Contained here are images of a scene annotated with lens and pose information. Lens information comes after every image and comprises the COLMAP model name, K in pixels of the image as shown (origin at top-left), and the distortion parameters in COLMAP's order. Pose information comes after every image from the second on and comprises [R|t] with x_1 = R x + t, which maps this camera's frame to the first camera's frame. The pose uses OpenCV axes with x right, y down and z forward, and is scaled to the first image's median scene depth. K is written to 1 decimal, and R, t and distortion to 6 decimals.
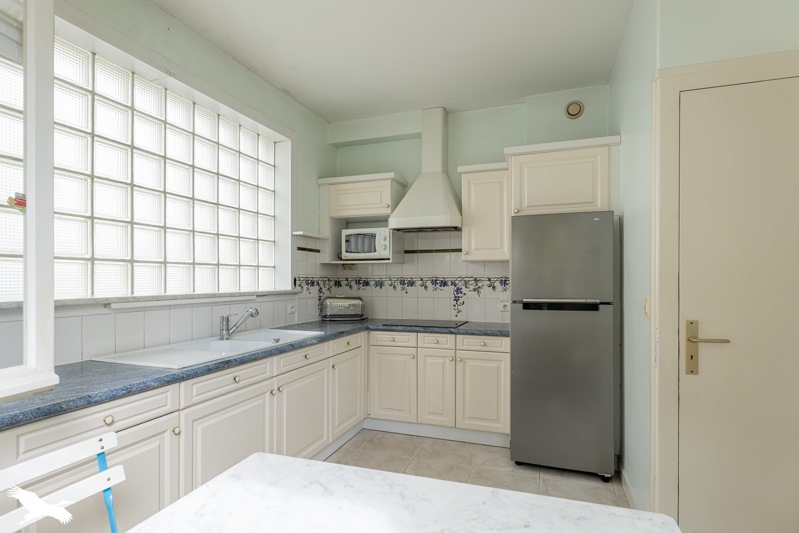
lens RADIAL K [[417.8, 0, 406.1], [0, 417.8, 281.0], [0, 0, 1]] dist [-0.007224, 0.000167]
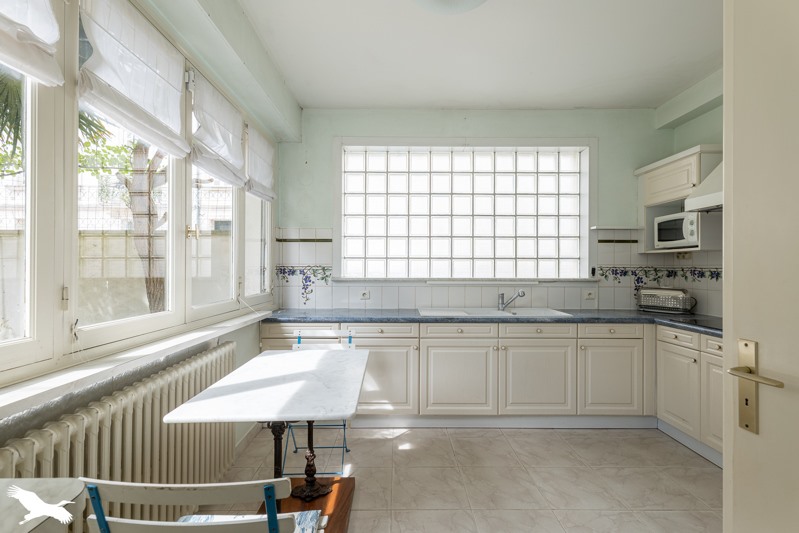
lens RADIAL K [[382.1, 0, 399.1], [0, 382.1, 265.0], [0, 0, 1]] dist [-0.001786, 0.000076]
pose [[0.348062, -0.007242, -0.937444, 0.488261], [-0.008398, 0.999906, -0.010843, 0.000423], [0.937434, 0.011647, 0.347968, 0.149363]]
